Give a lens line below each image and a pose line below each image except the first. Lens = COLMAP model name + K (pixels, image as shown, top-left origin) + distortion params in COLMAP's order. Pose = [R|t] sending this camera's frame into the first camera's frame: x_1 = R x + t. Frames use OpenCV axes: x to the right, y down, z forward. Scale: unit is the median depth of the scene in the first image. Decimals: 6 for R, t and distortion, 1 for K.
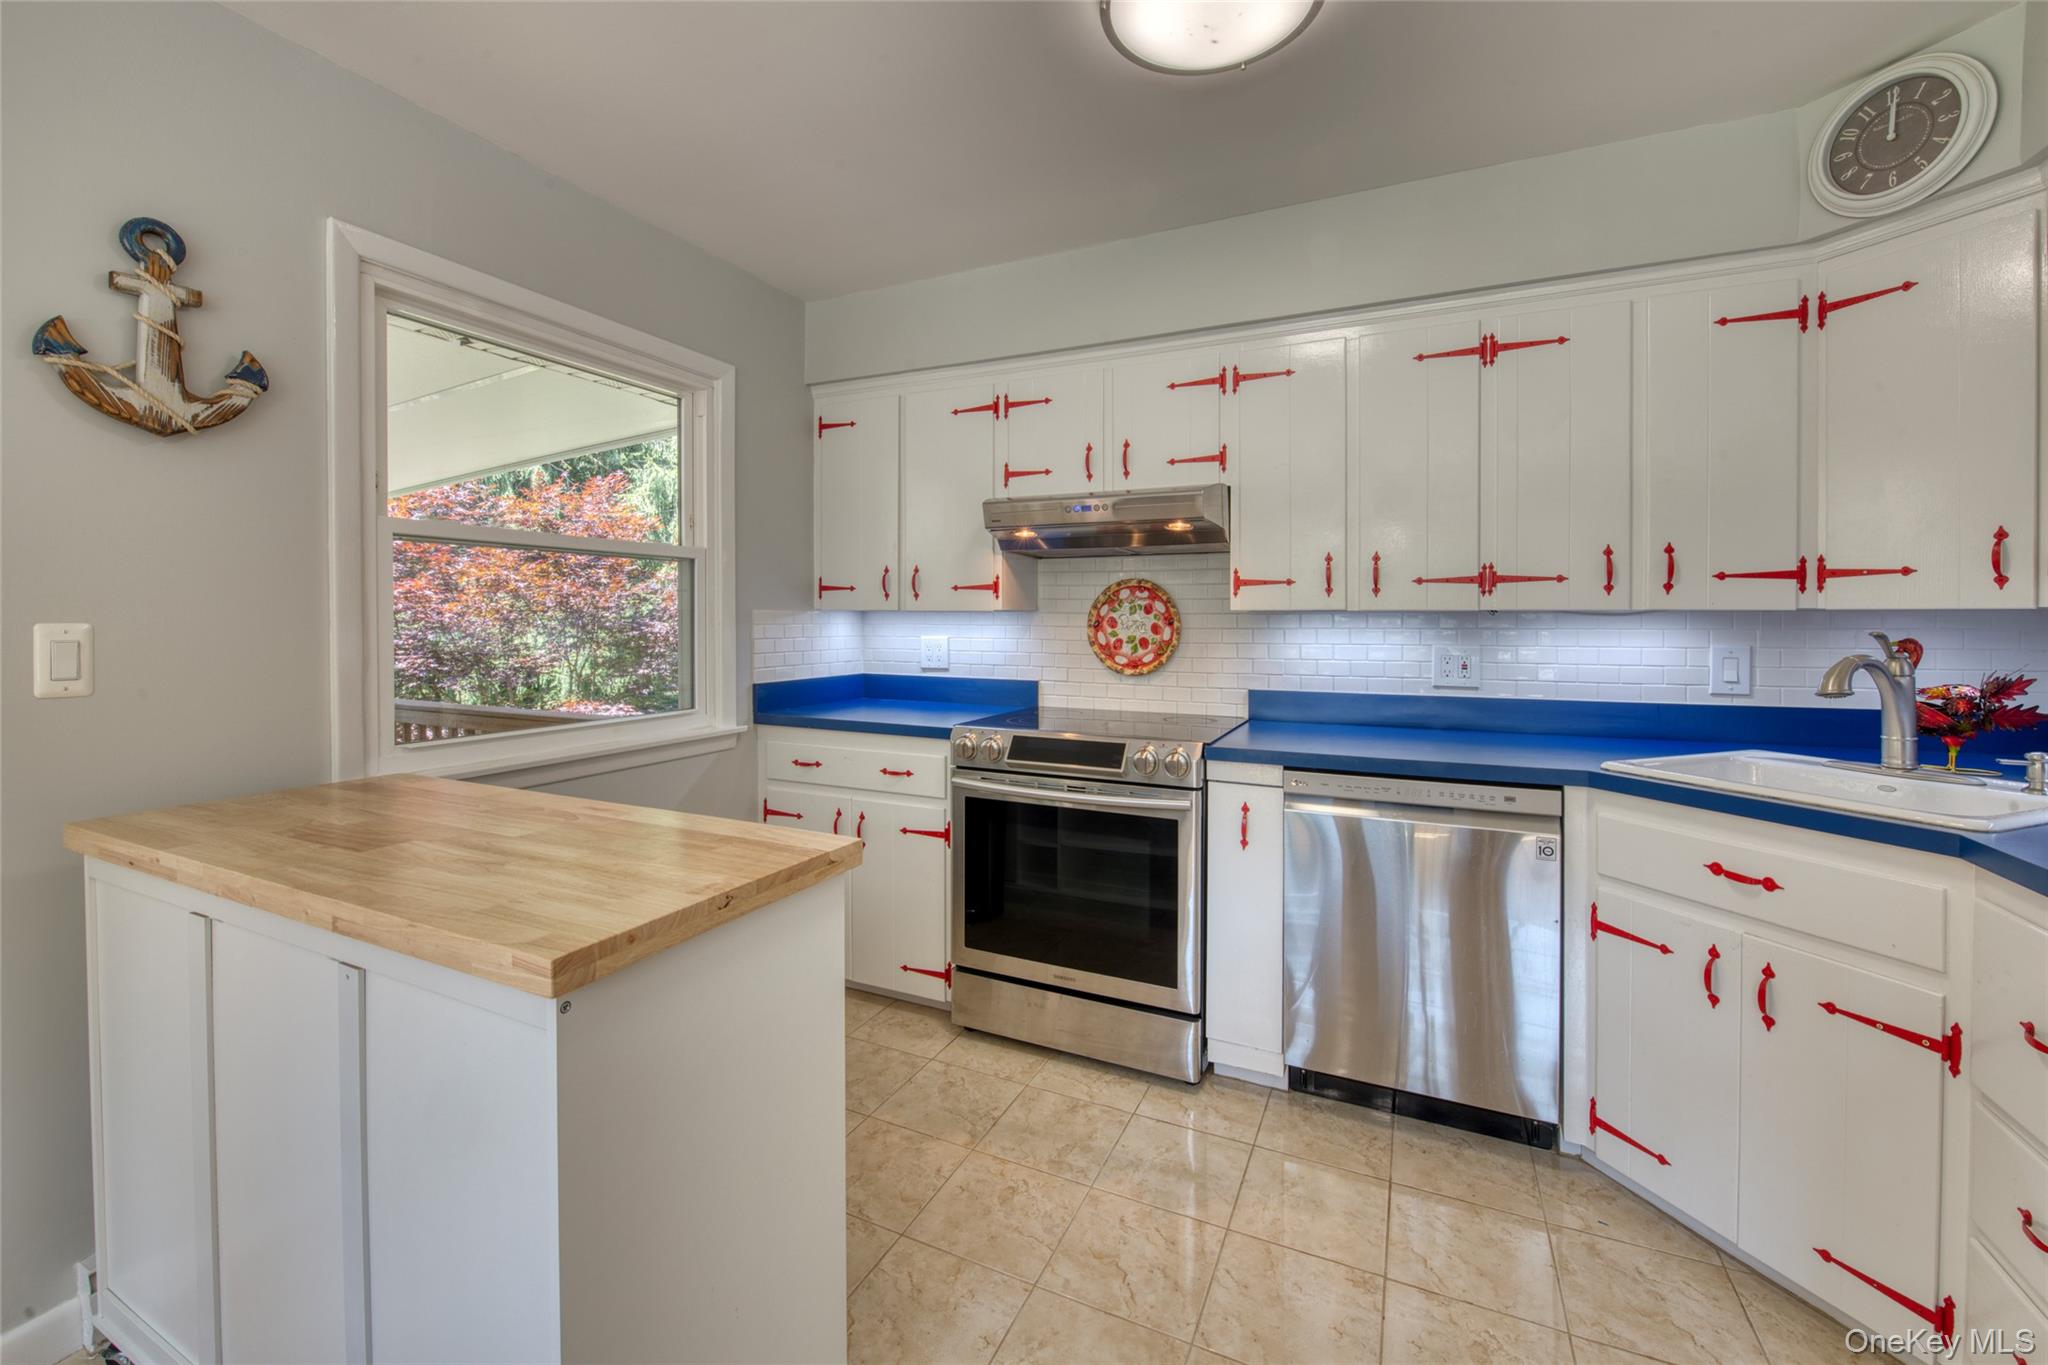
lens RADIAL K [[834.4, 0, 1019.6], [0, 834.4, 628.3], [0, 0, 1]] dist [-0.011296, -0.000871]
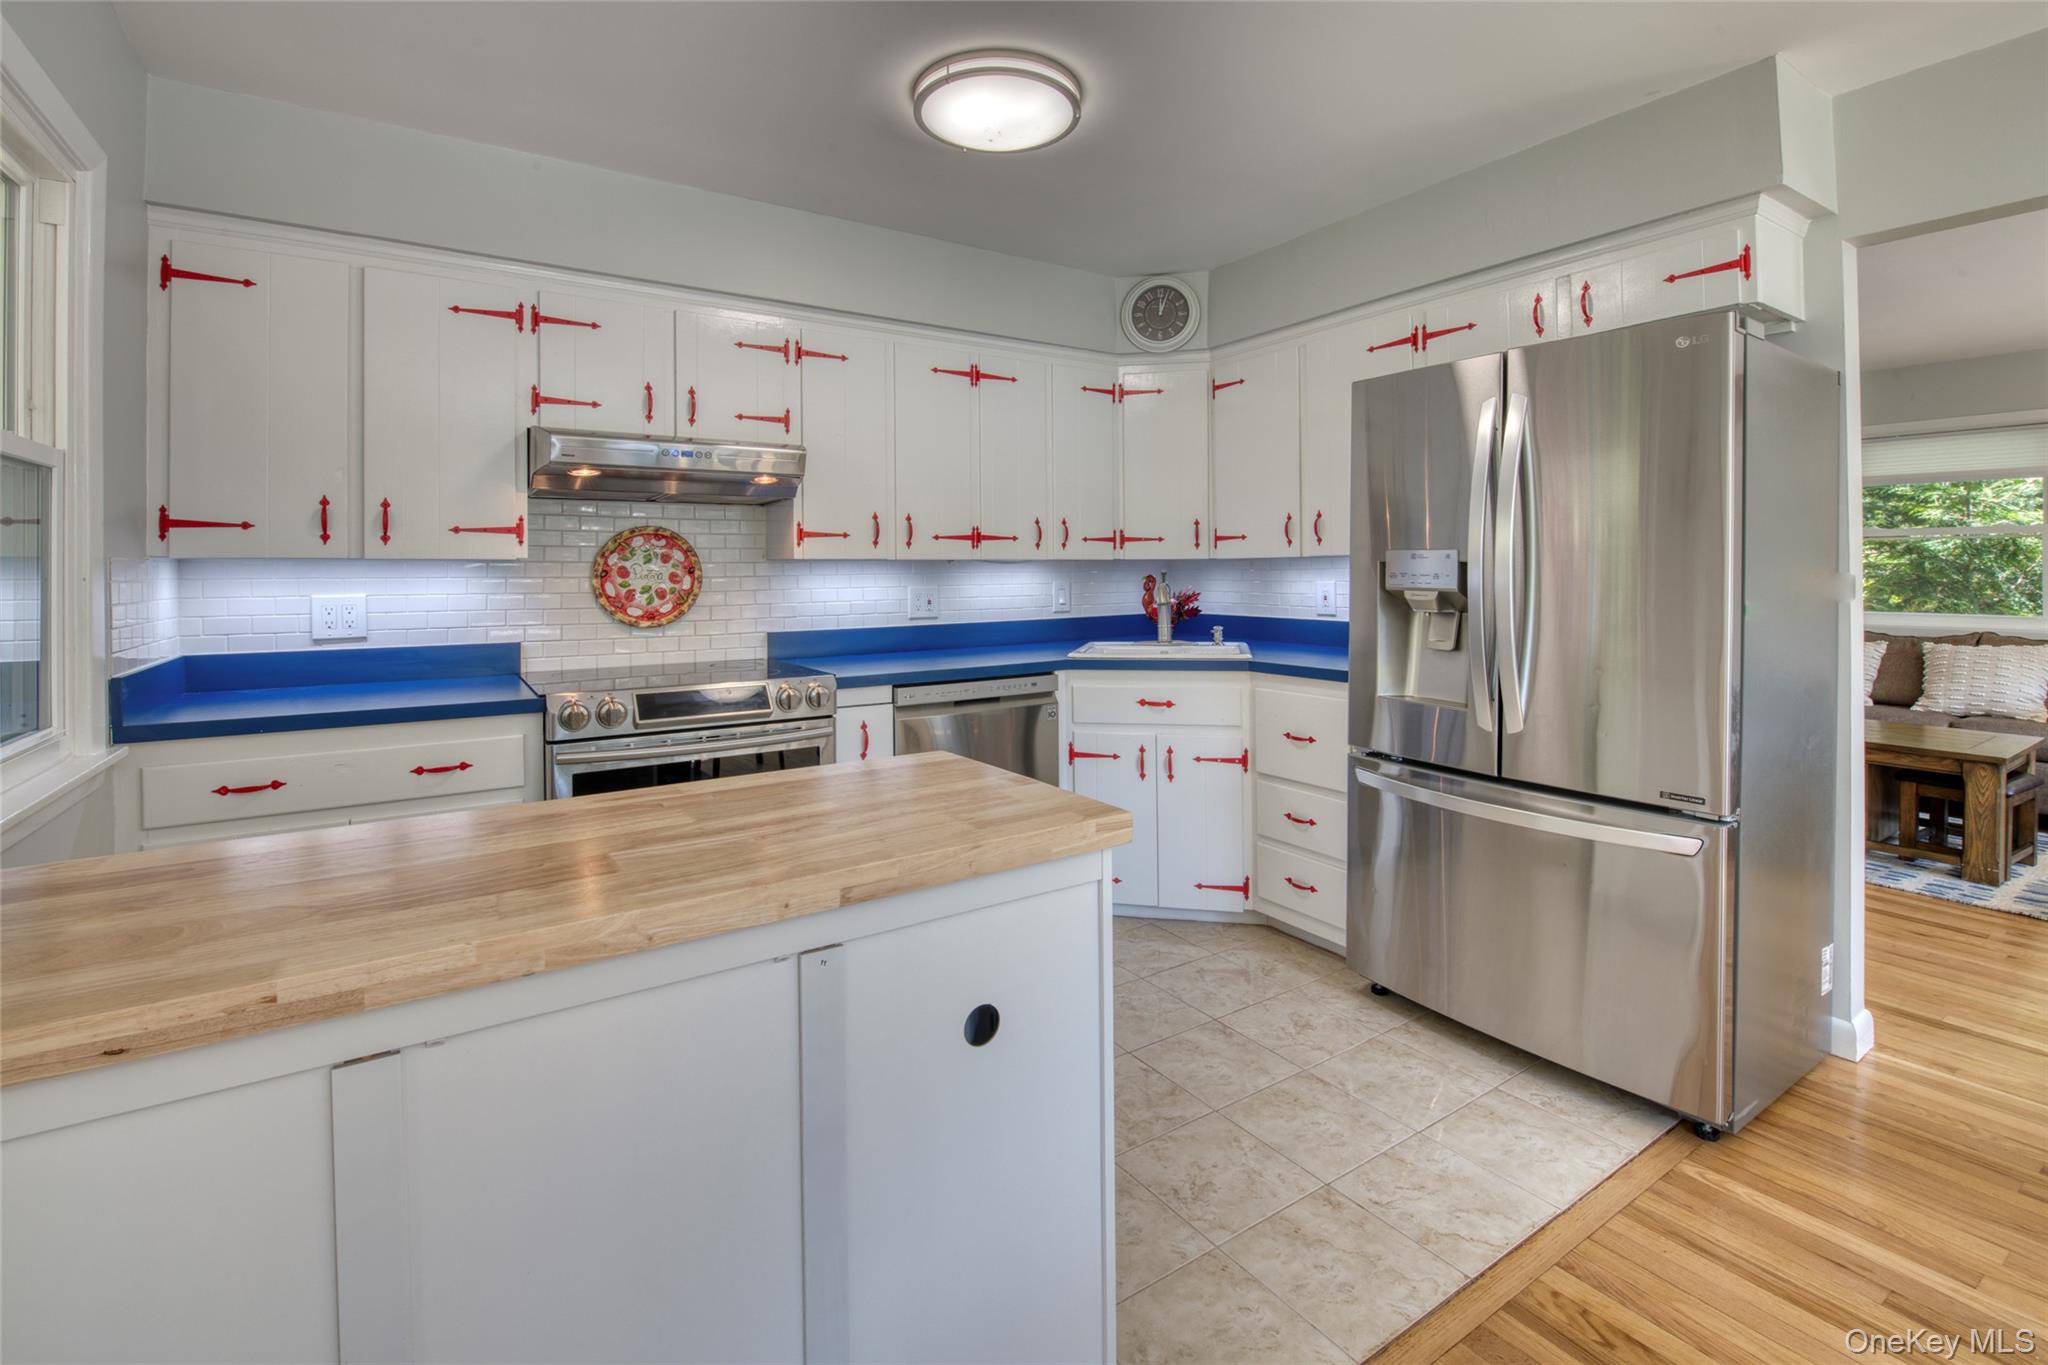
lens RADIAL K [[905.7, 0, 995.3], [0, 905.7, 571.2], [0, 0, 1]] dist [-0.012390, -0.000698]
pose [[0.537984, -0.007396, 0.842923, -0.582949], [0.017985, 0.999835, -0.002706, 0.002340], [-0.842763, 0.016616, 0.538028, 0.119599]]
